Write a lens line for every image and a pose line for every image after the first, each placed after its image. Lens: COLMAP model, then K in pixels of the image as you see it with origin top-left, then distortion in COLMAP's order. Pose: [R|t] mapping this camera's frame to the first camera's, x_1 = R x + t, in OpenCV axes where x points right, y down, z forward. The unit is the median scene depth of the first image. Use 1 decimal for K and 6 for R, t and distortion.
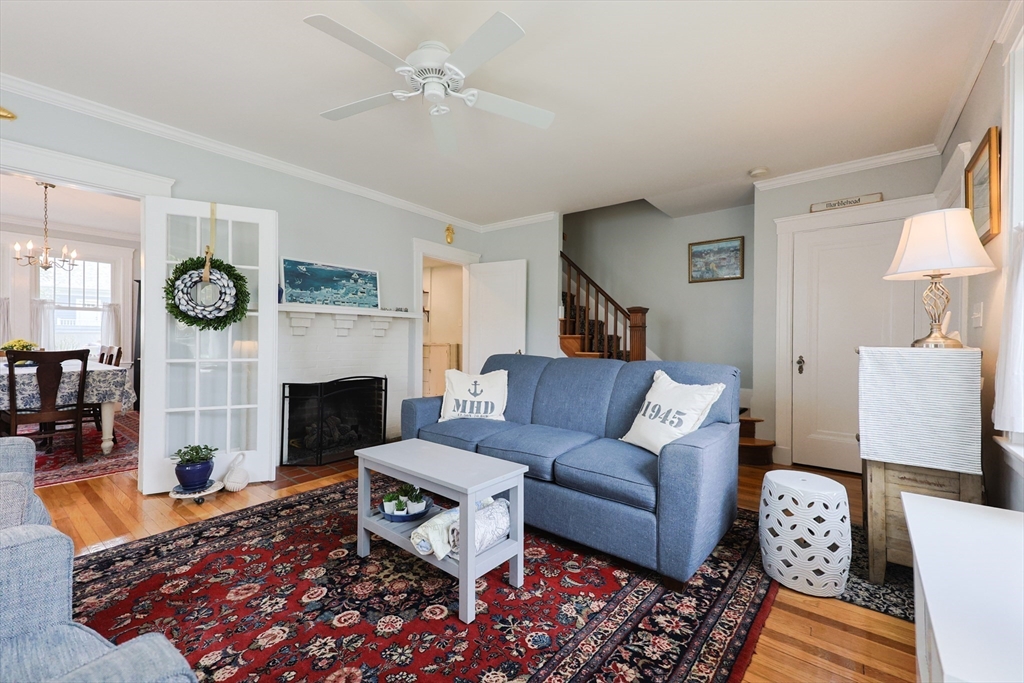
lens RADIAL K [[420.9, 0, 512.0], [0, 420.9, 341.5], [0, 0, 1]] dist [0.030735, 0.000061]
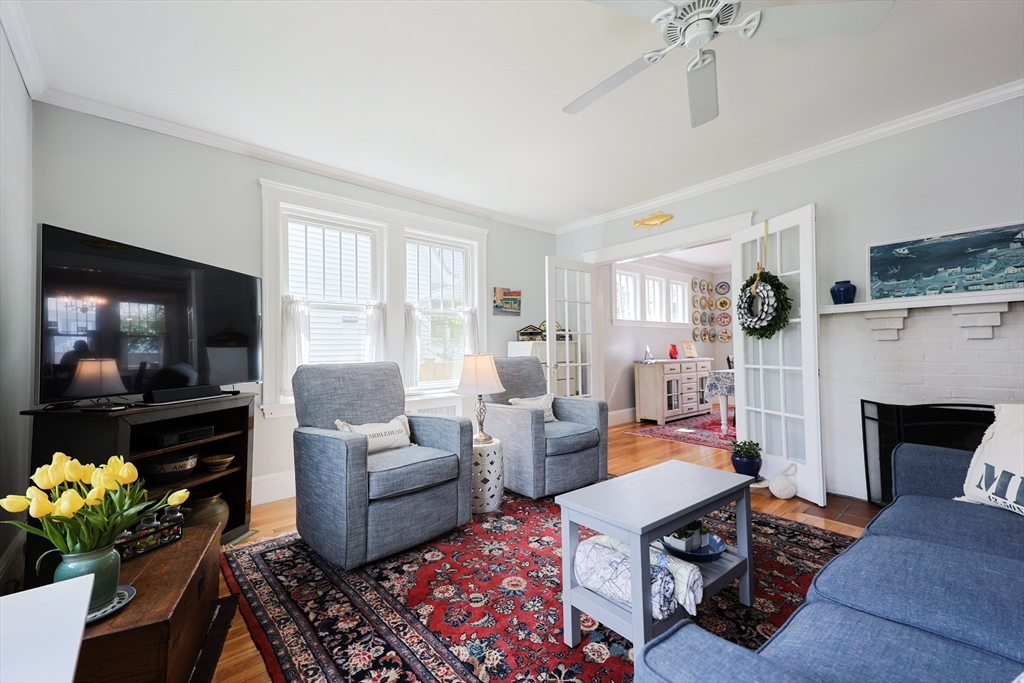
lens RADIAL K [[423.1, 0, 512.0], [0, 423.1, 338.5], [0, 0, 1]] dist [0.026696, -0.000272]
pose [[-0.178552, -0.033465, -0.983361, 0.471874], [0.006009, 0.999366, -0.035101, 0.006701], [0.983912, -0.012177, -0.178238, 0.565027]]
